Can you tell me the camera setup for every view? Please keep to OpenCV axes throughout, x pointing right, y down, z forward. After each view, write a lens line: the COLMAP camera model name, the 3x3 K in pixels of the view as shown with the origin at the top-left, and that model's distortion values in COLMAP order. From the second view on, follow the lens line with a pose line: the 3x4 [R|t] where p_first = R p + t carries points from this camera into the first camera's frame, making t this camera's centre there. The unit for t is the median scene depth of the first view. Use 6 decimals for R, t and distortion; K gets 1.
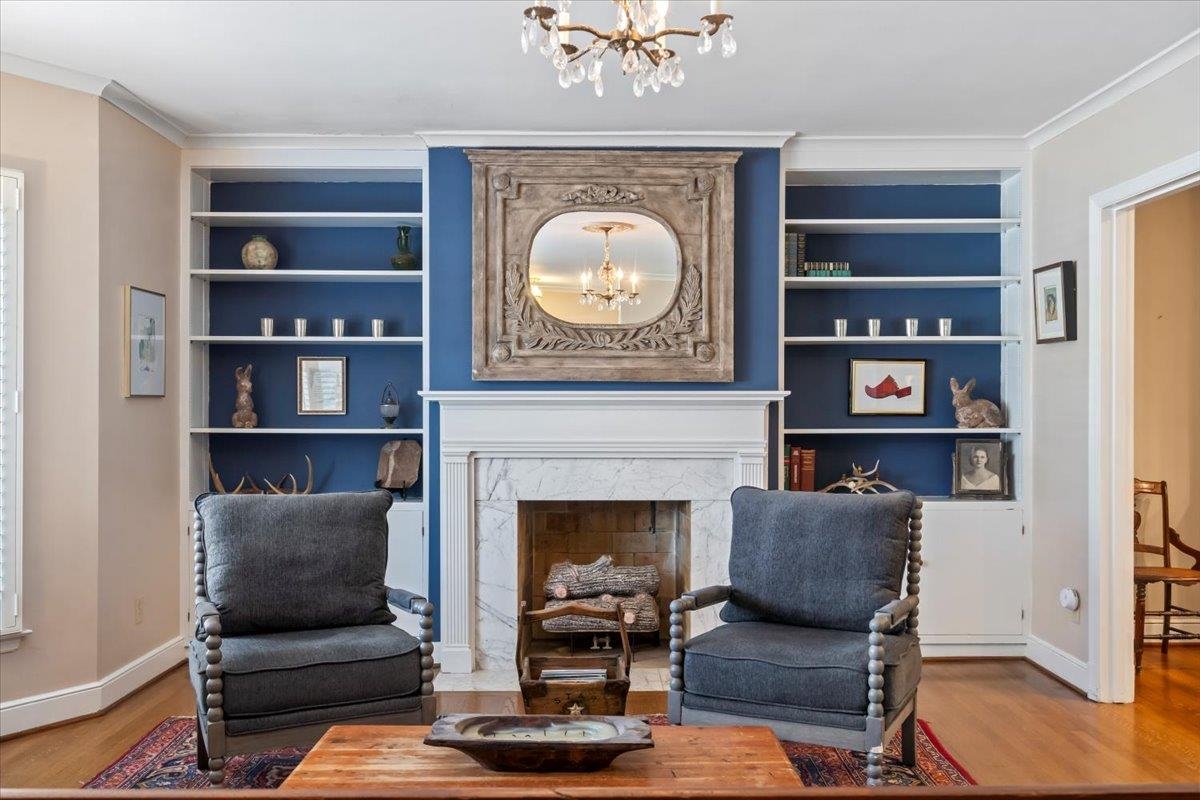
lens RADIAL K [[1014.5, 0, 600.4], [0, 1014.5, 412.9], [0, 0, 1]] dist [0.012061, 0.005781]
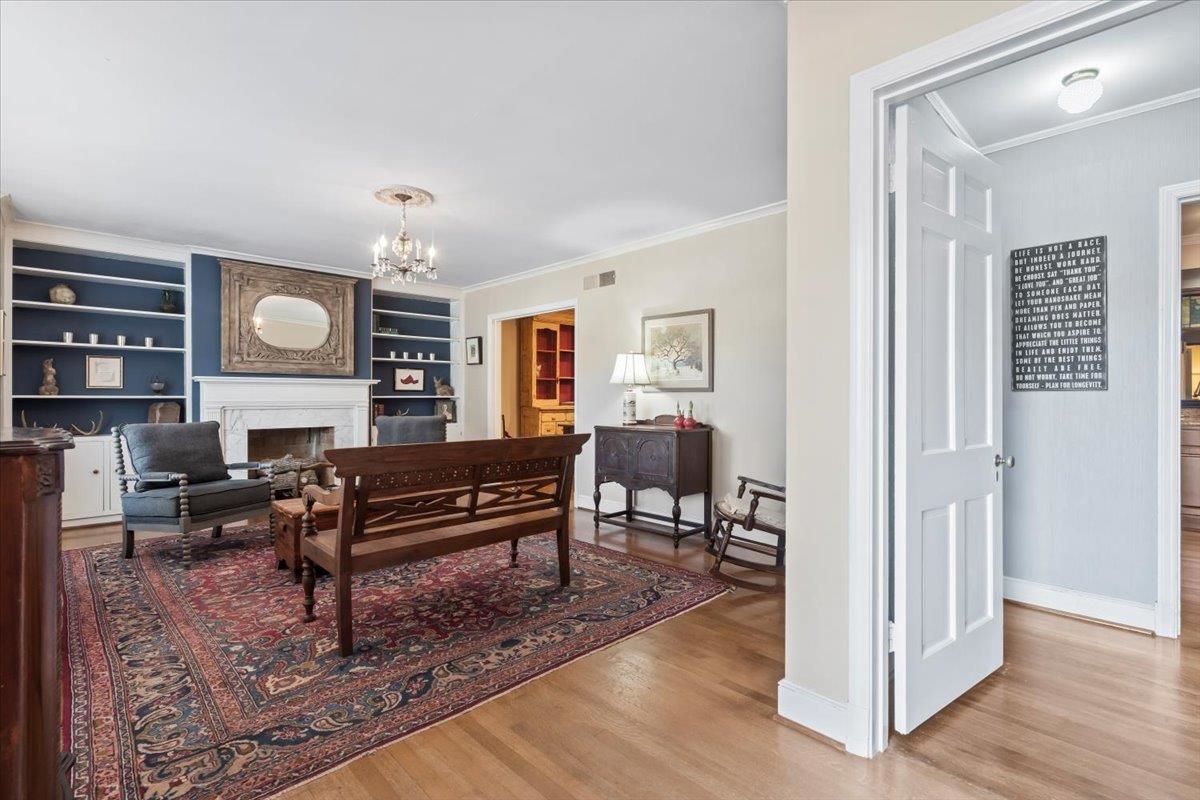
lens RADIAL K [[680.5, 0, 600.0], [0, 680.5, 400.0], [0, 0, 1]] dist [0.002511, 0.000895]
pose [[0.717356, 0.002140, 0.696703, -0.548516], [0.003991, 0.999966, -0.007181, 0.038831], [-0.696695, 0.007932, 0.717323, -0.527192]]
